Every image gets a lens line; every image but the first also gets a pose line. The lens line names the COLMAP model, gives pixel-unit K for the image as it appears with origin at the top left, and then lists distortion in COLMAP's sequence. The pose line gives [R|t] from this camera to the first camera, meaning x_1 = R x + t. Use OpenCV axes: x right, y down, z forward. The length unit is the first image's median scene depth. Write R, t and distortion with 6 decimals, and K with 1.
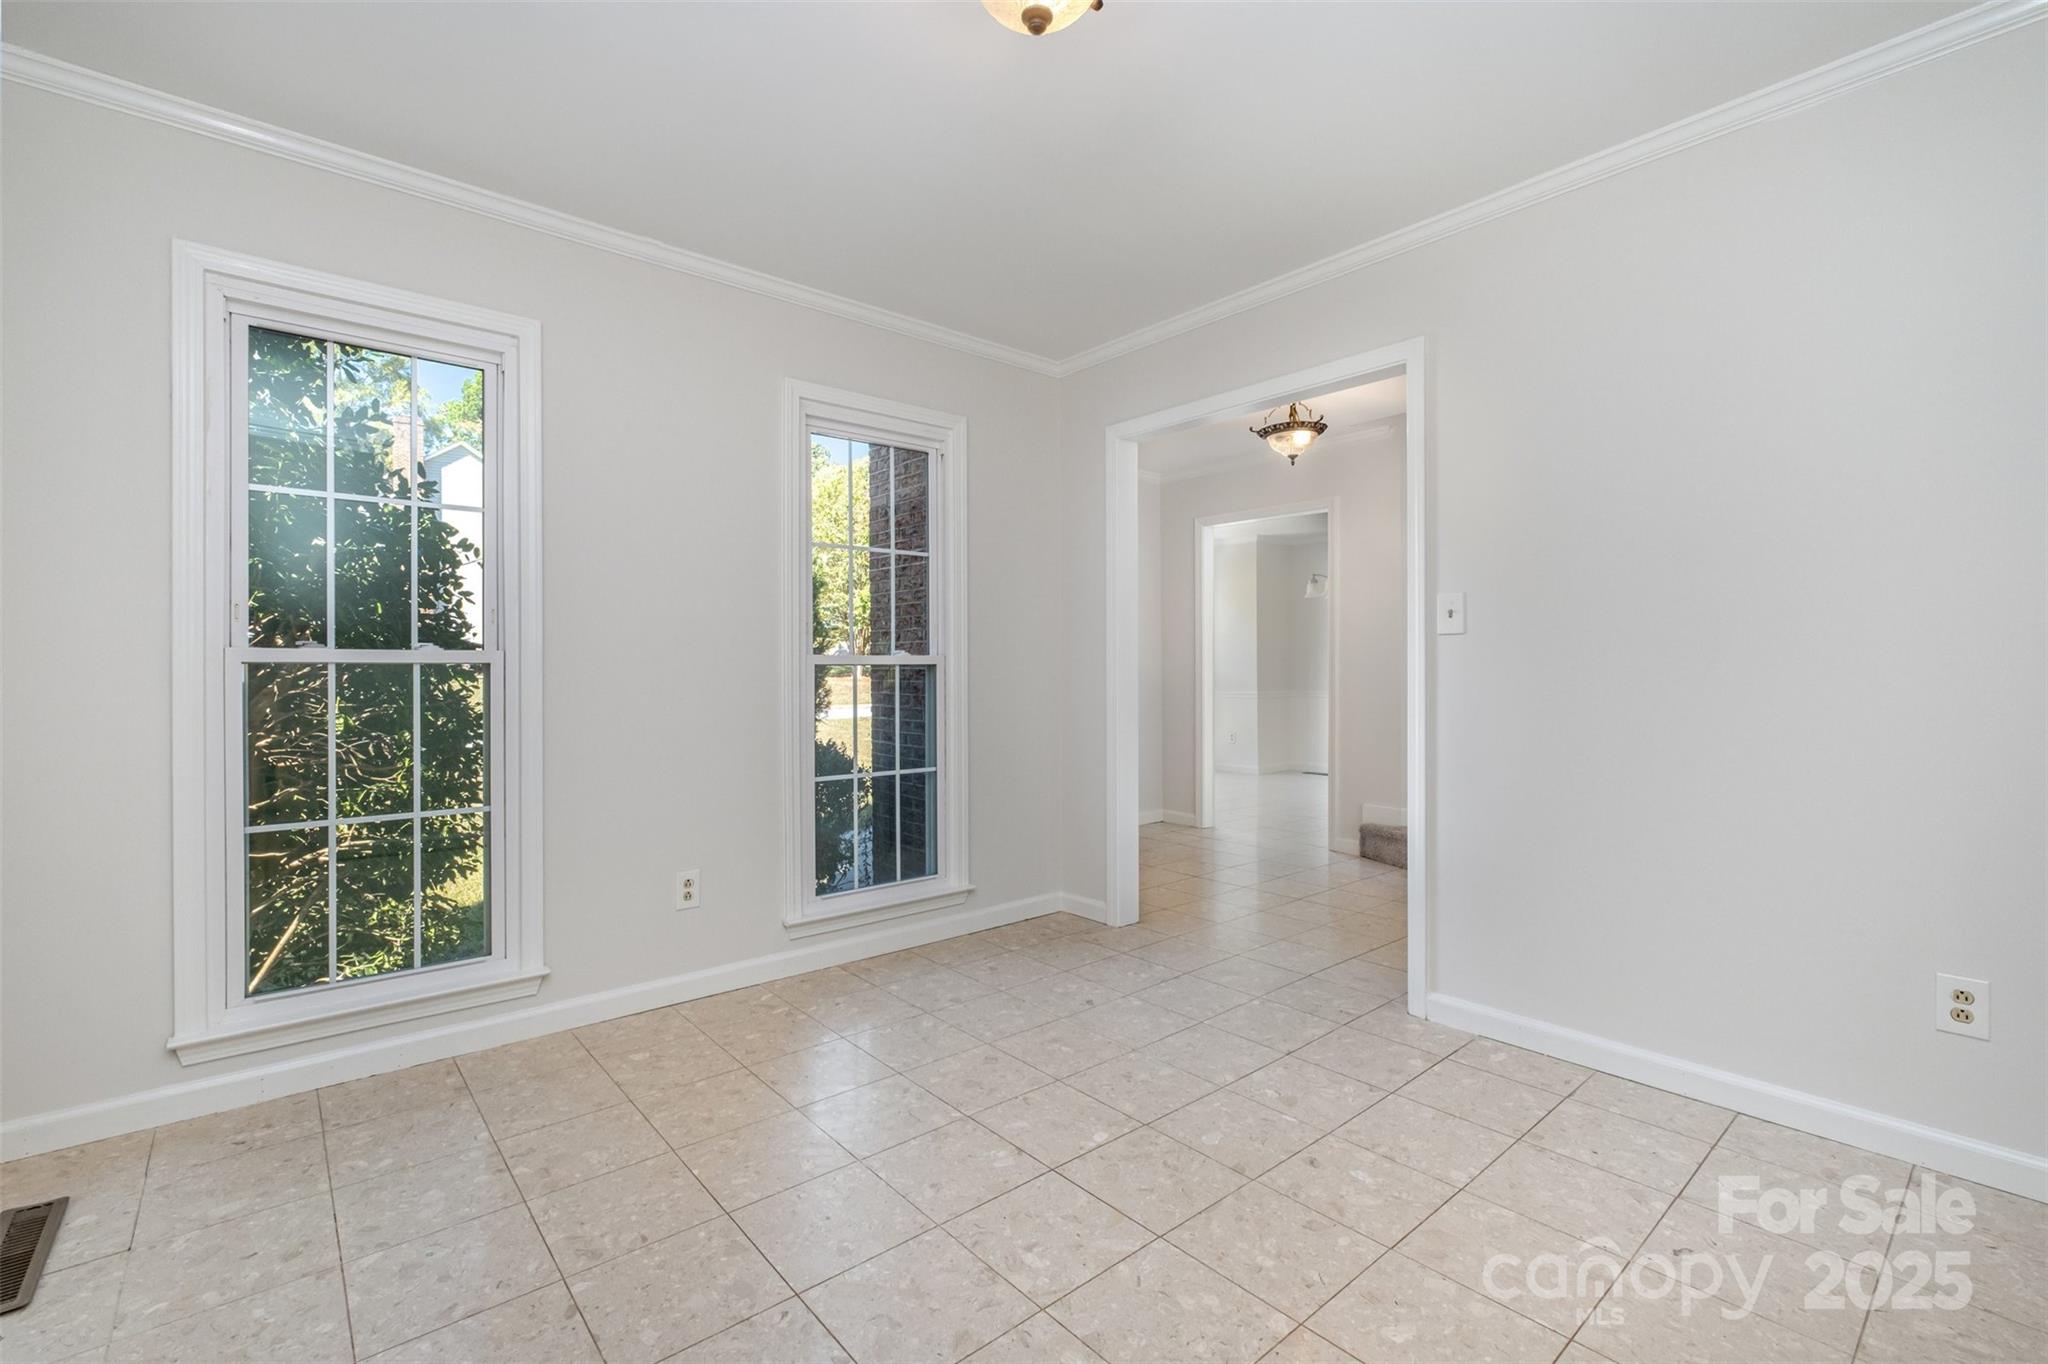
lens RADIAL K [[894.2, 0, 1019.3], [0, 894.2, 668.4], [0, 0, 1]] dist [-0.007436, -0.000083]
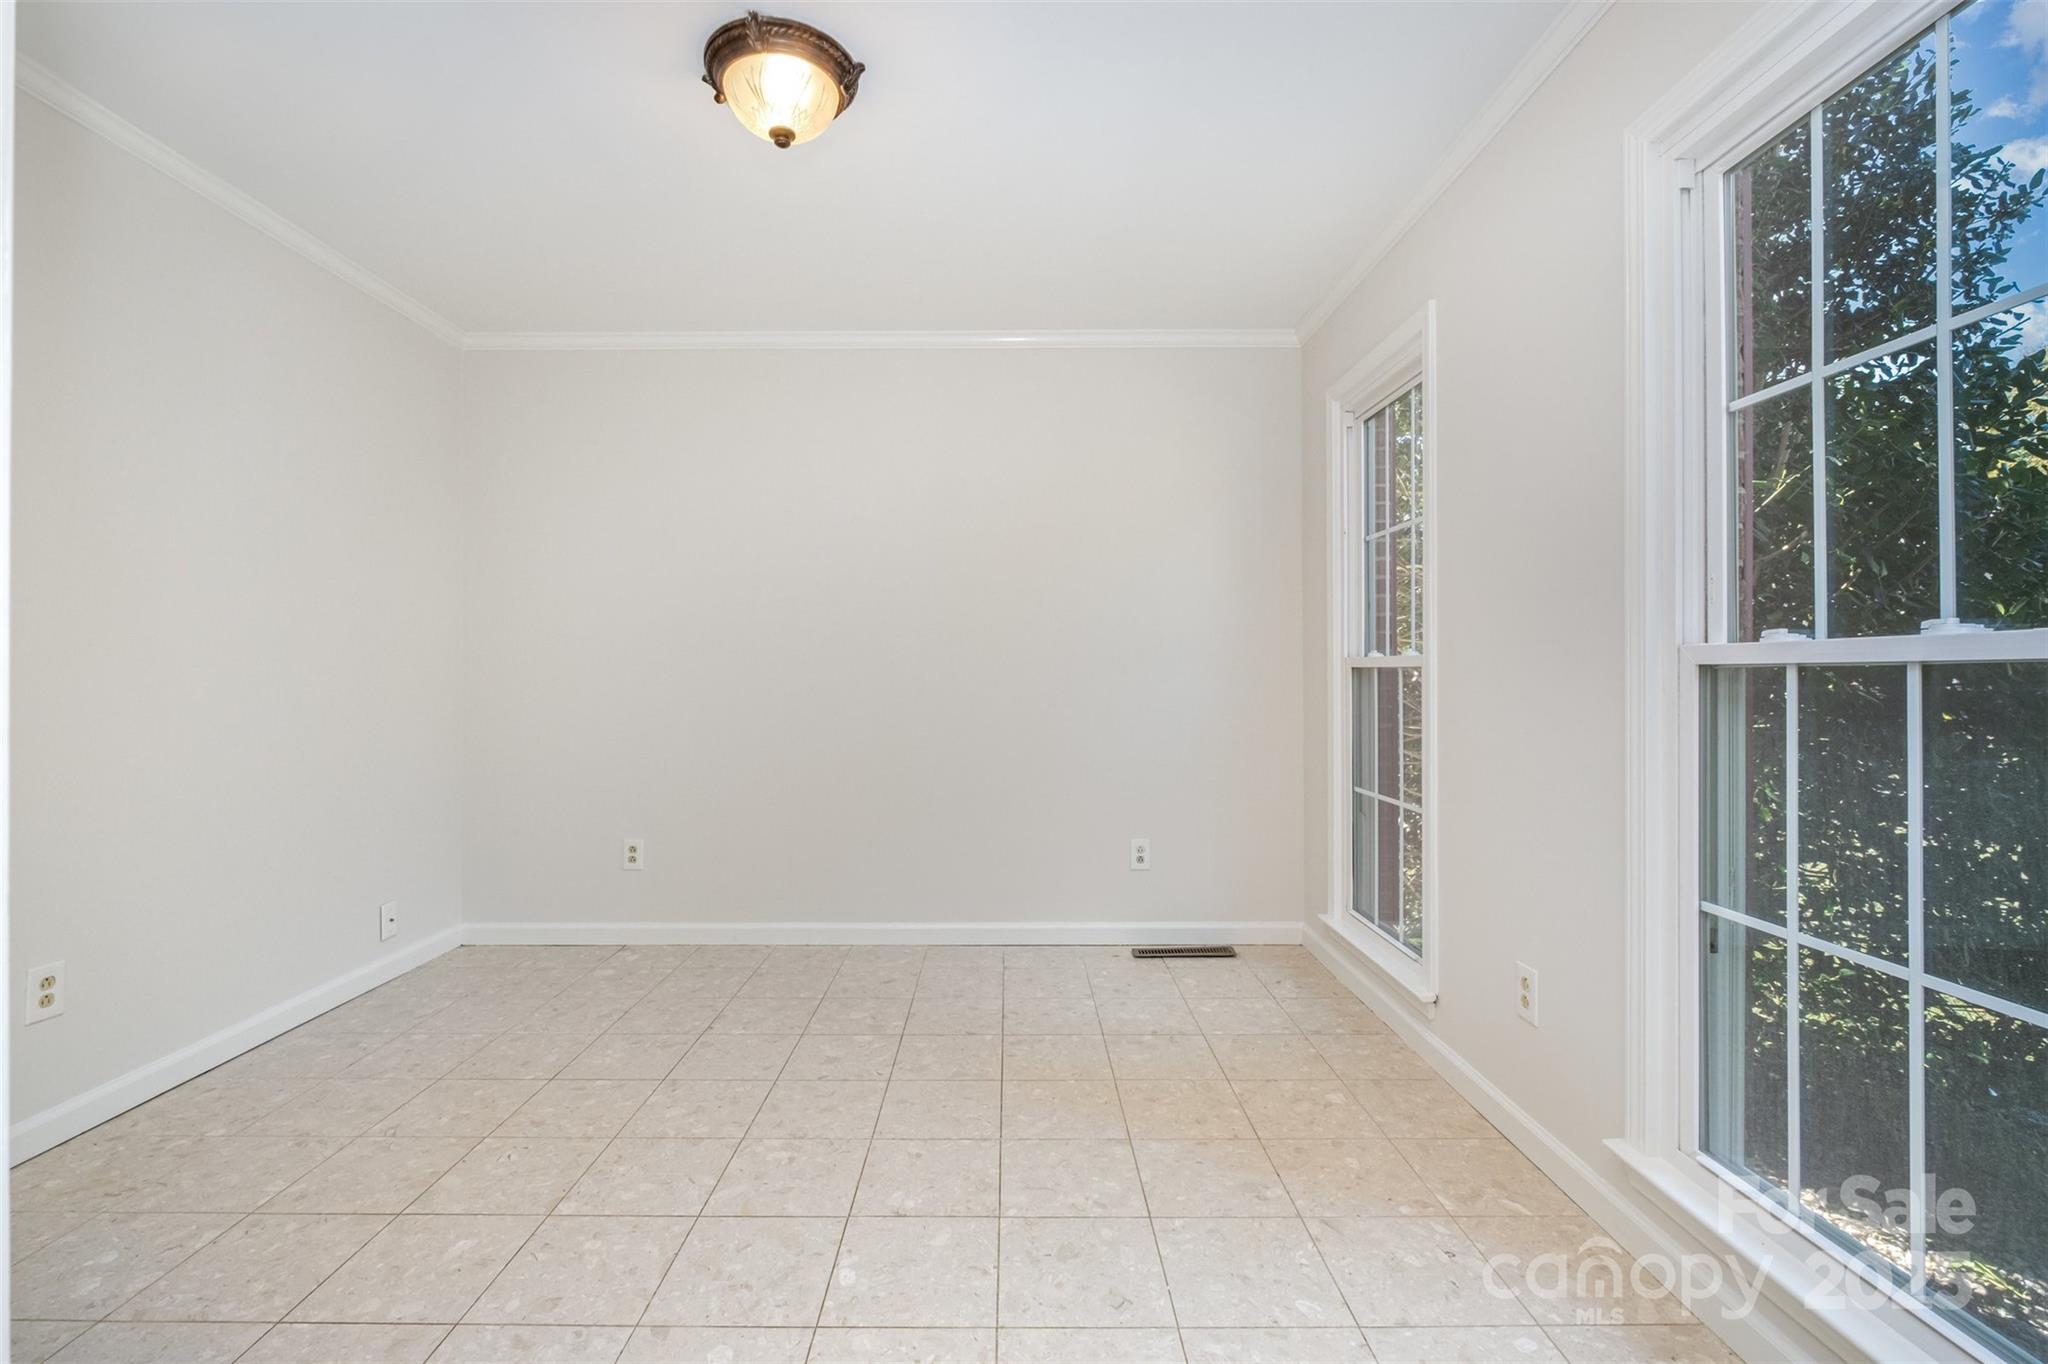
lens RADIAL K [[894.2, 0, 1022.0], [0, 894.2, 678.4], [0, 0, 1]] dist [-0.007436, -0.000083]
pose [[-0.642087, 0.007672, -0.766593, 0.609088], [0.001606, 0.999961, 0.008663, -0.011074], [0.766630, 0.004331, -0.642075, 1.671124]]
